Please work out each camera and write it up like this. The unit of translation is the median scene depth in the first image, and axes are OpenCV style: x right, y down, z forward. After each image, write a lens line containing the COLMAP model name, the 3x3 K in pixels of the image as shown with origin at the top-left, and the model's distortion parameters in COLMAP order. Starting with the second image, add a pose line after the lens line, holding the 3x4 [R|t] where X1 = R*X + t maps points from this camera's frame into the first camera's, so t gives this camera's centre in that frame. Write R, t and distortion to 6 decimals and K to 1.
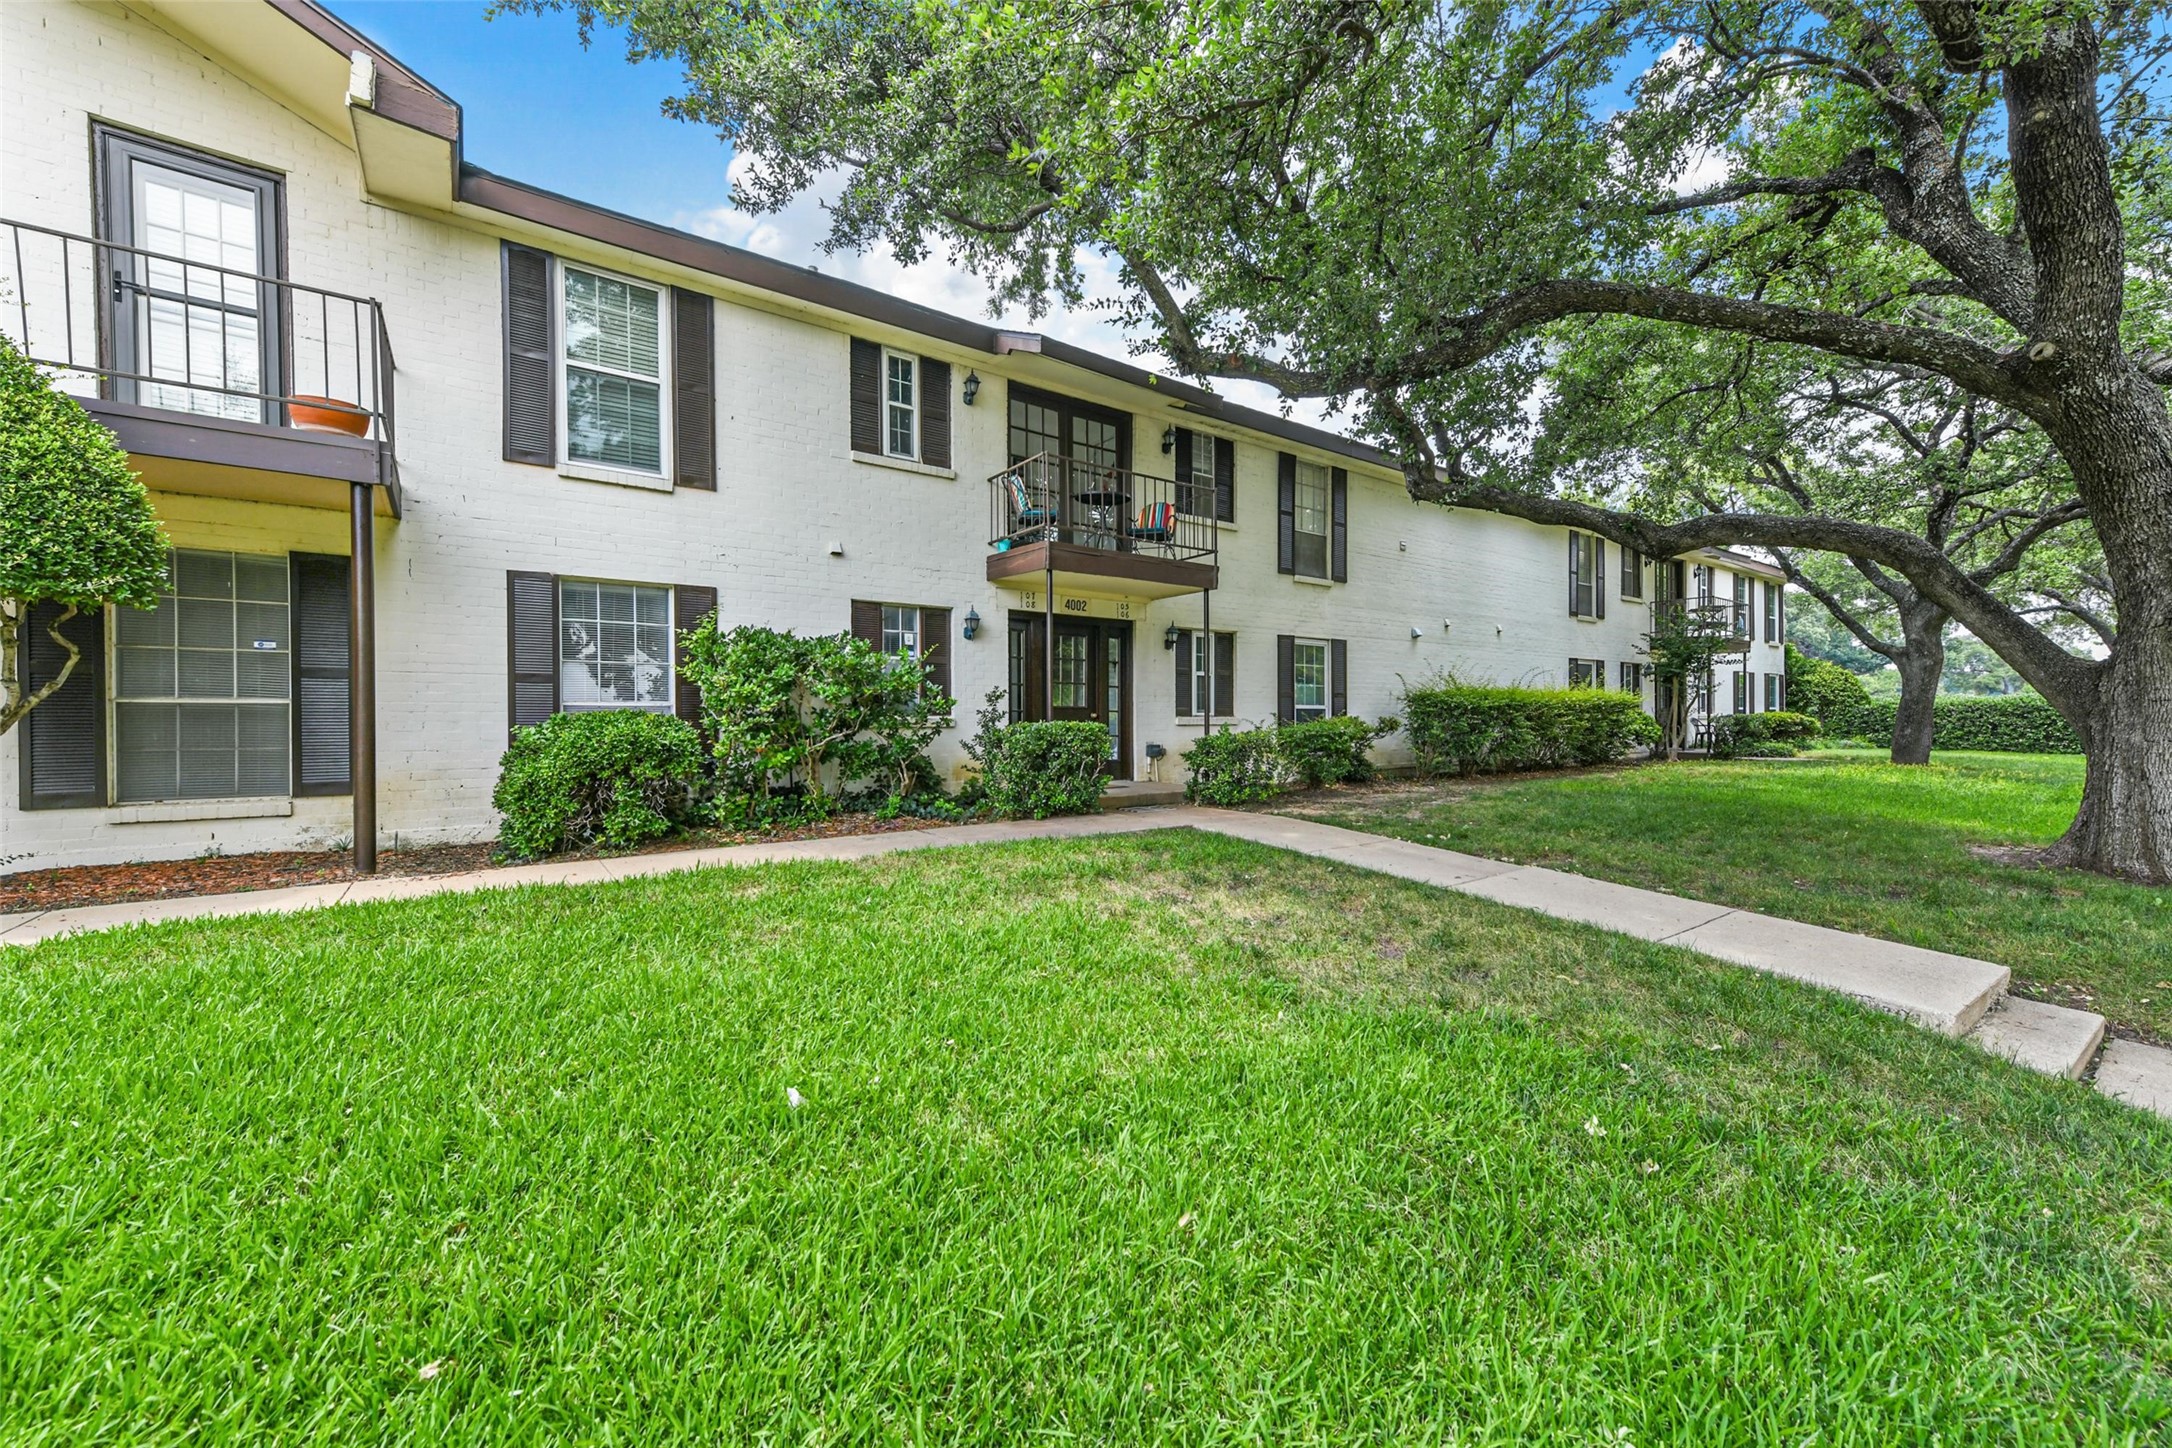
lens RADIAL K [[848.2, 0, 1080.1], [0, 848.2, 724.5], [0, 0, 1]] dist [0.014842, 0.000135]
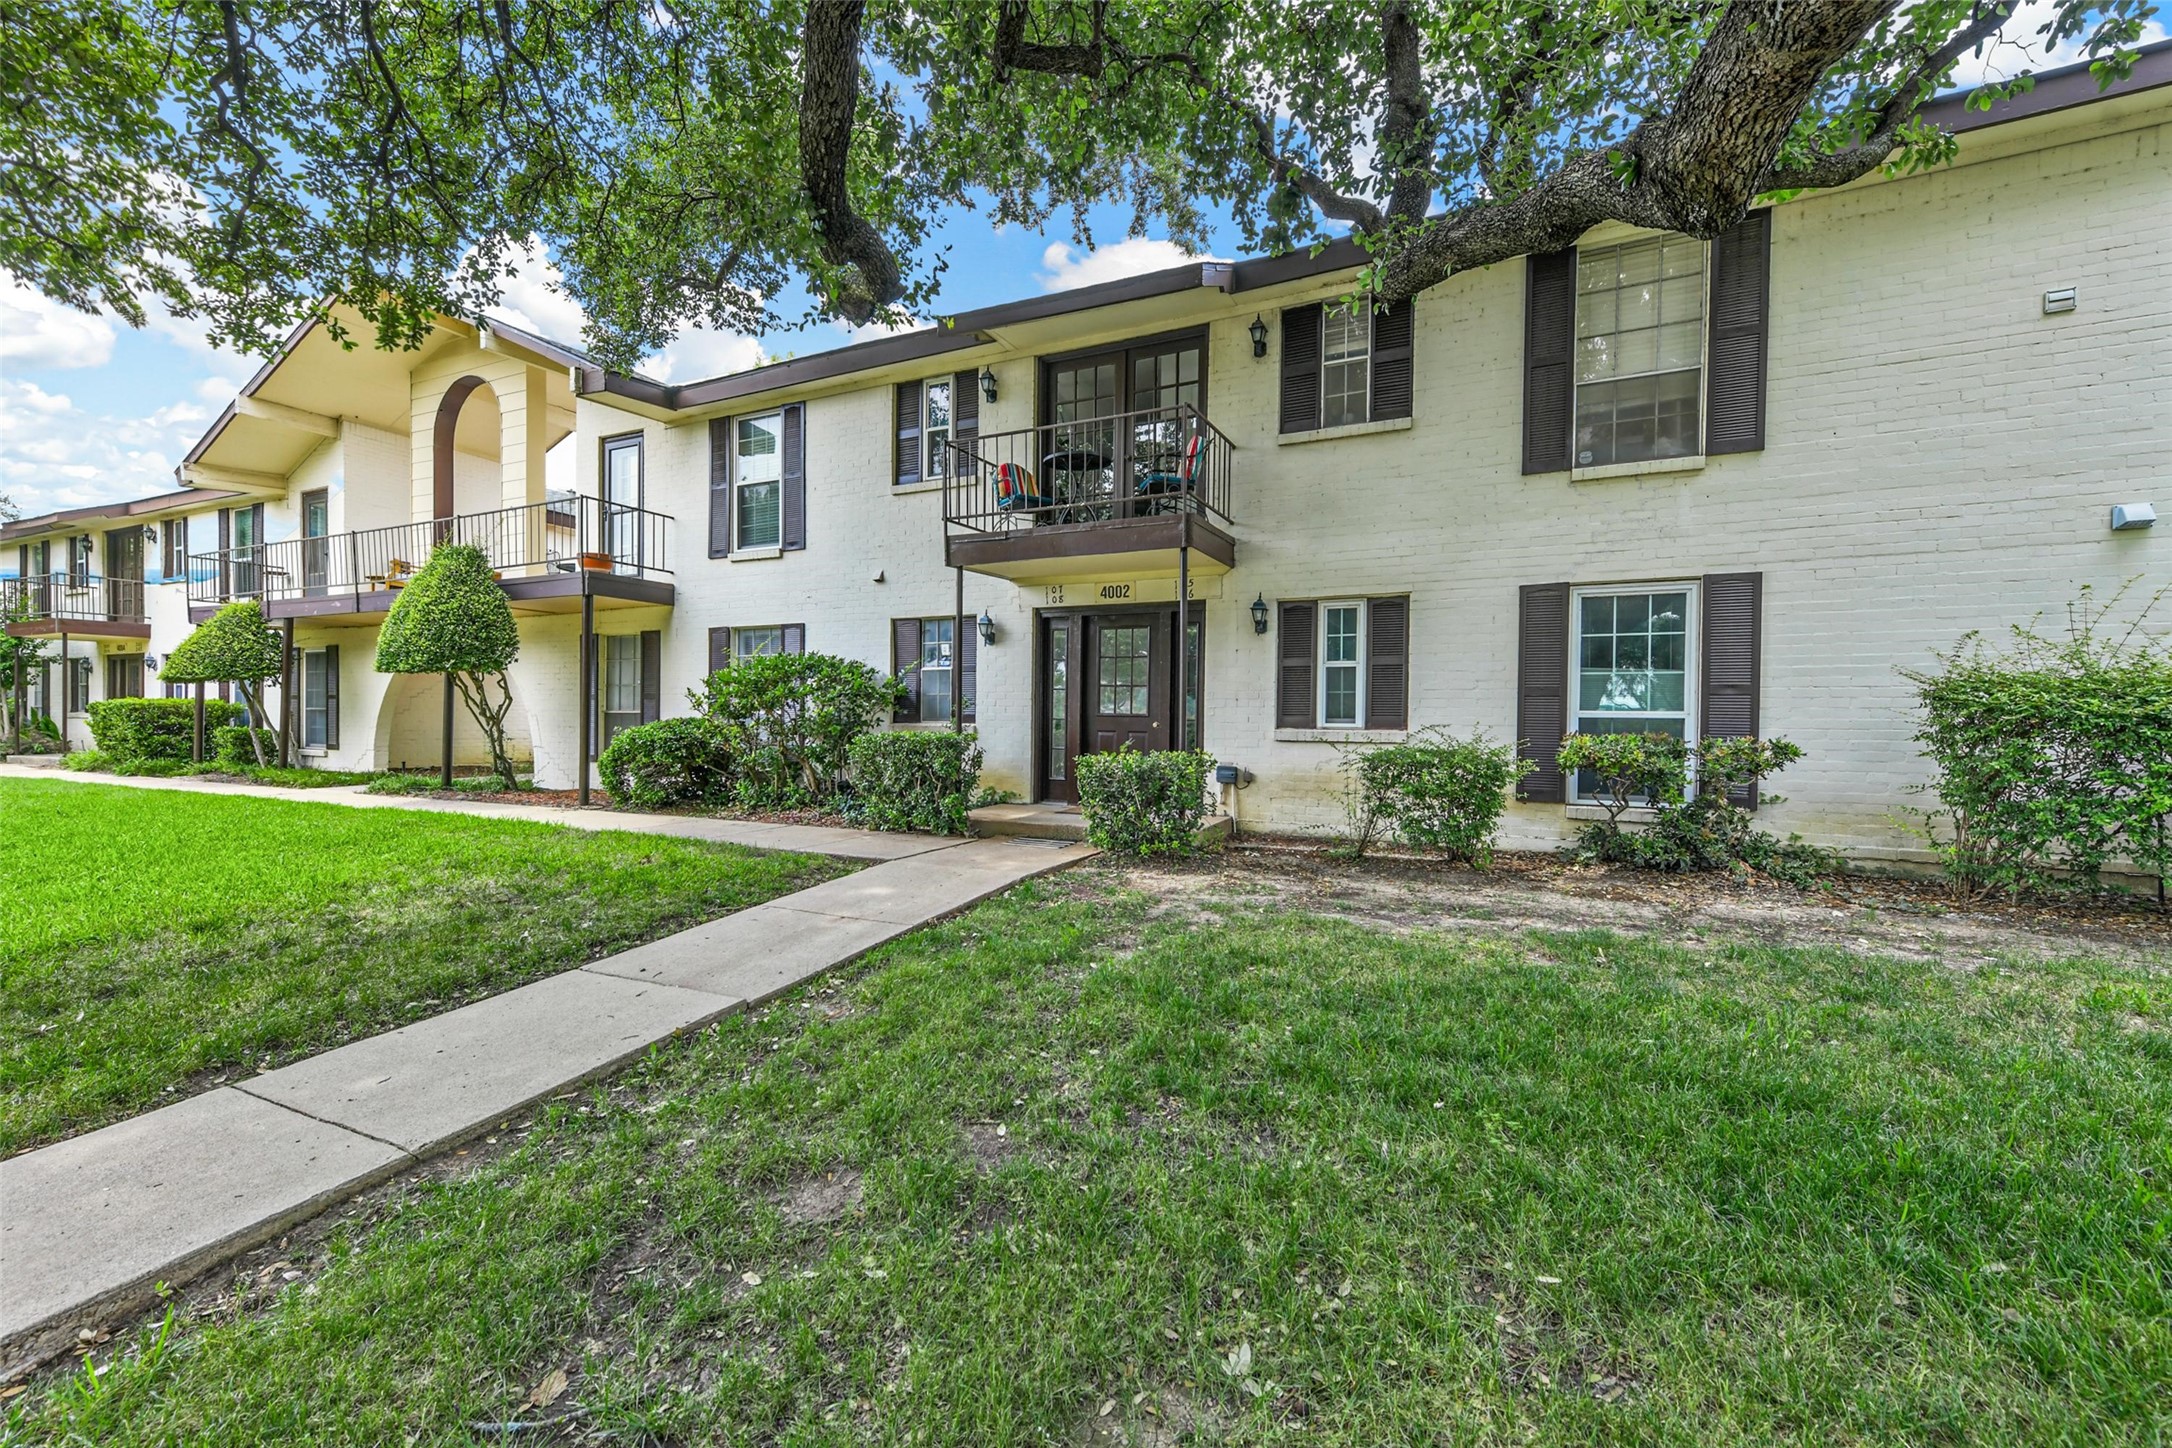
lens RADIAL K [[848.2, 0, 1090.9], [0, 848.2, 719.3], [0, 0, 1]] dist [0.014842, 0.000135]
pose [[0.483643, 0.013689, -0.875158, 0.725930], [-0.012363, 0.999885, 0.008808, -0.023734], [0.875178, 0.006560, 0.483757, 0.592228]]
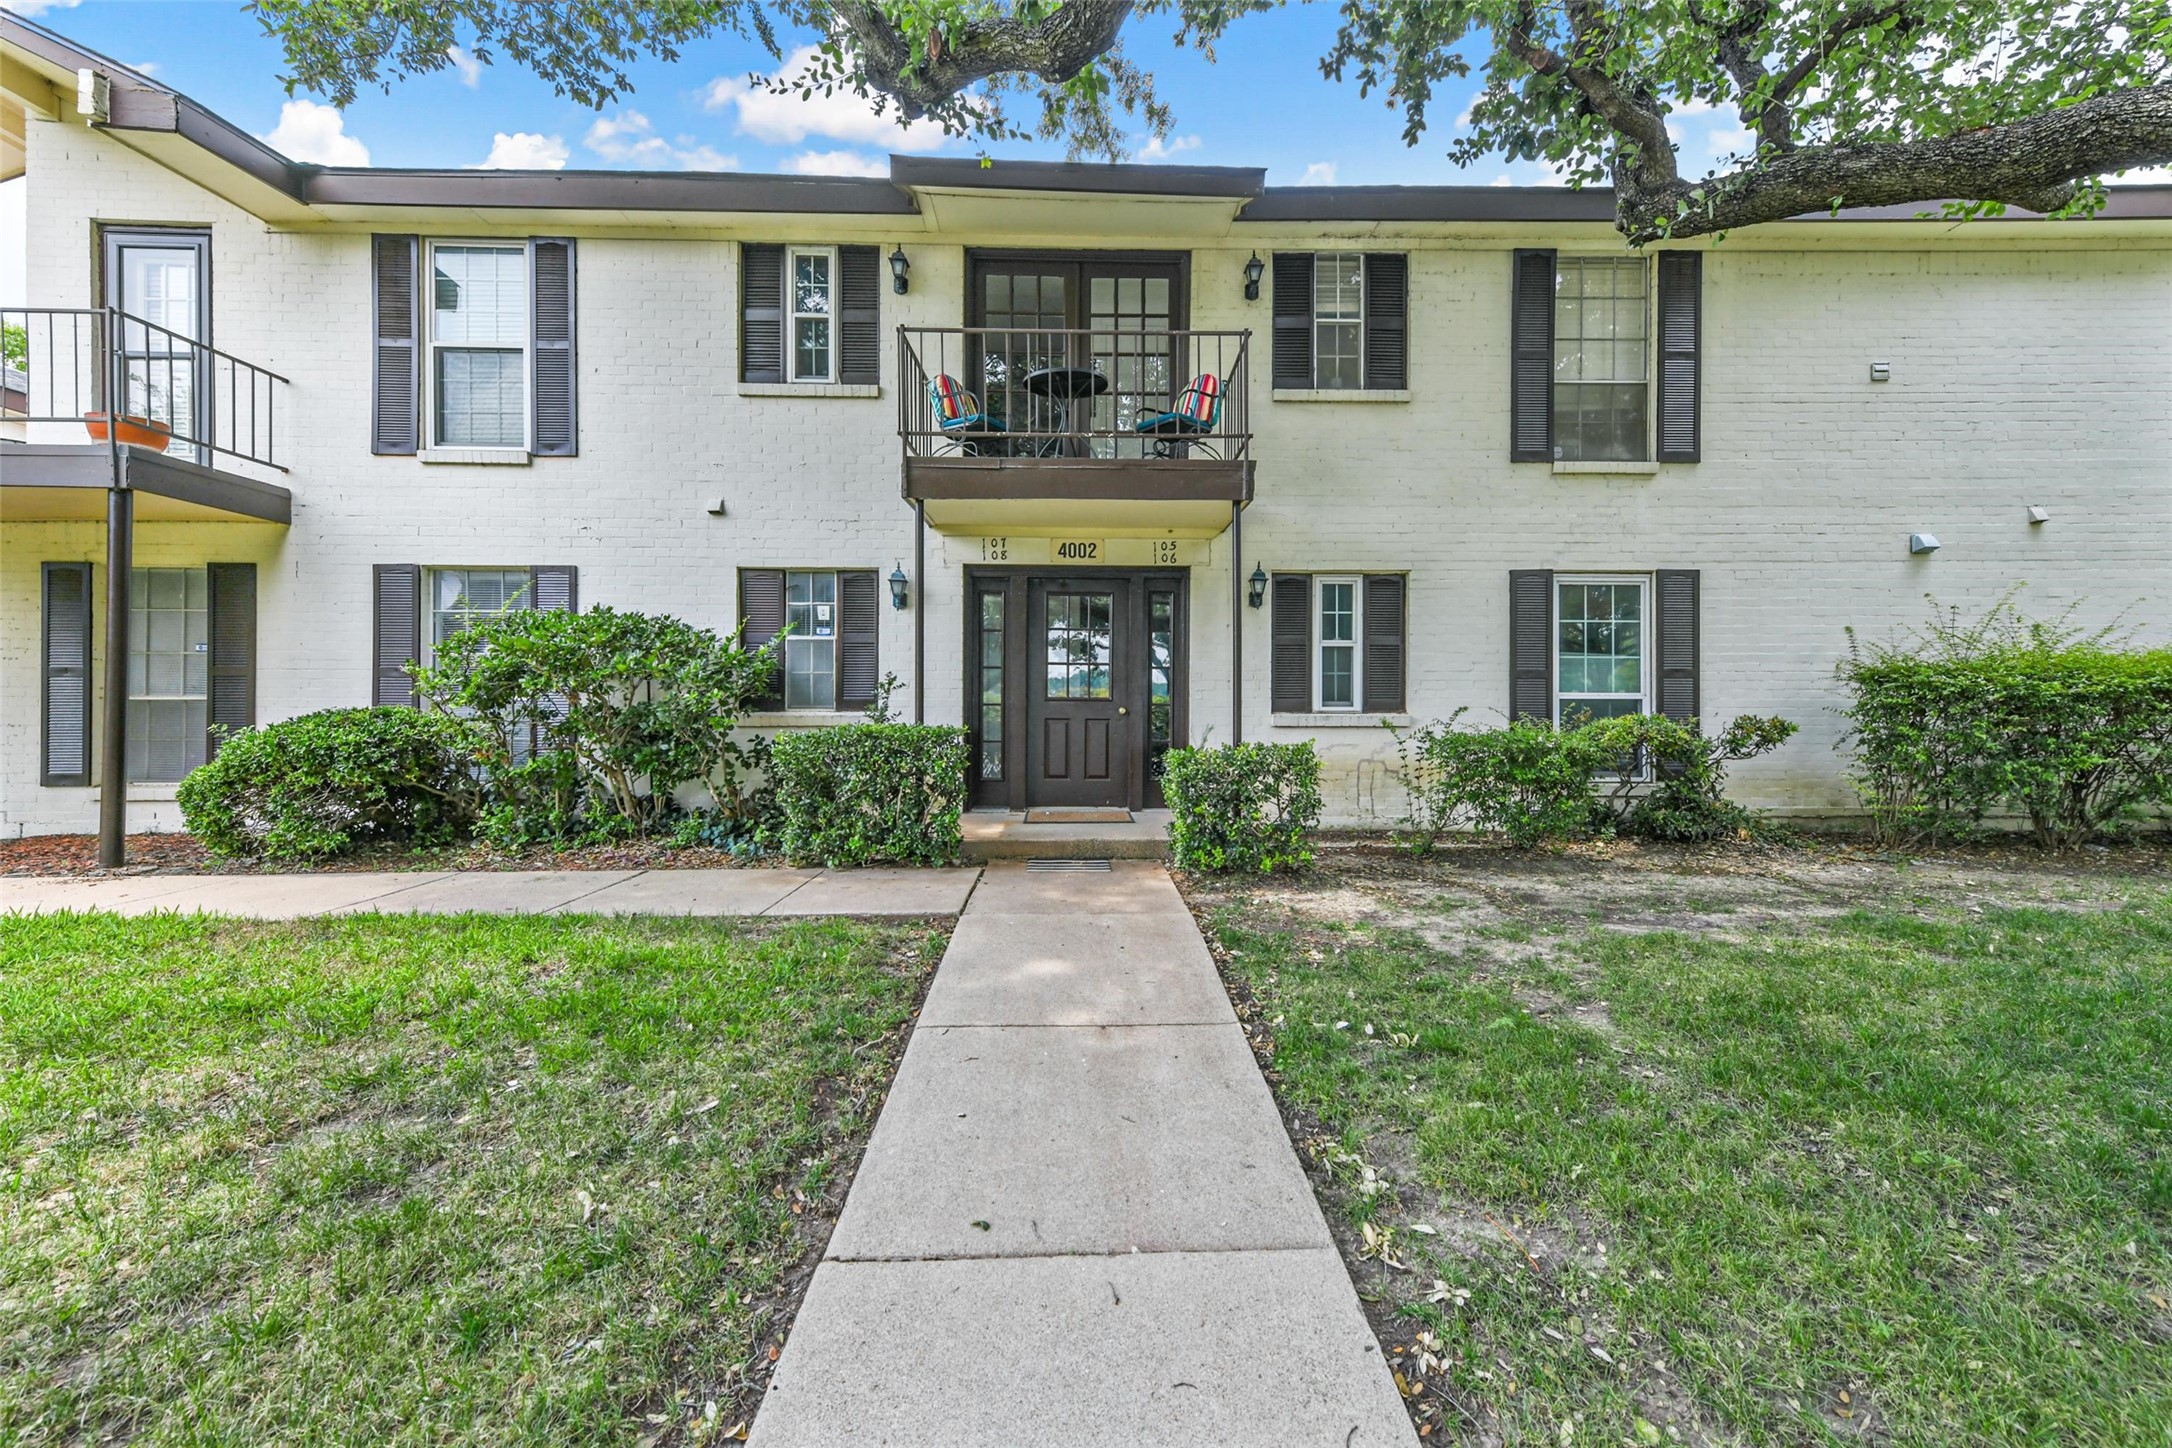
lens RADIAL K [[848.2, 0, 1086.0], [0, 848.2, 694.2], [0, 0, 1]] dist [0.014842, 0.000135]
pose [[0.822670, 0.003049, -0.568511, 0.399553], [-0.007033, 0.999964, -0.004815, -0.021527], [0.568475, 0.007960, 0.822662, 0.450468]]
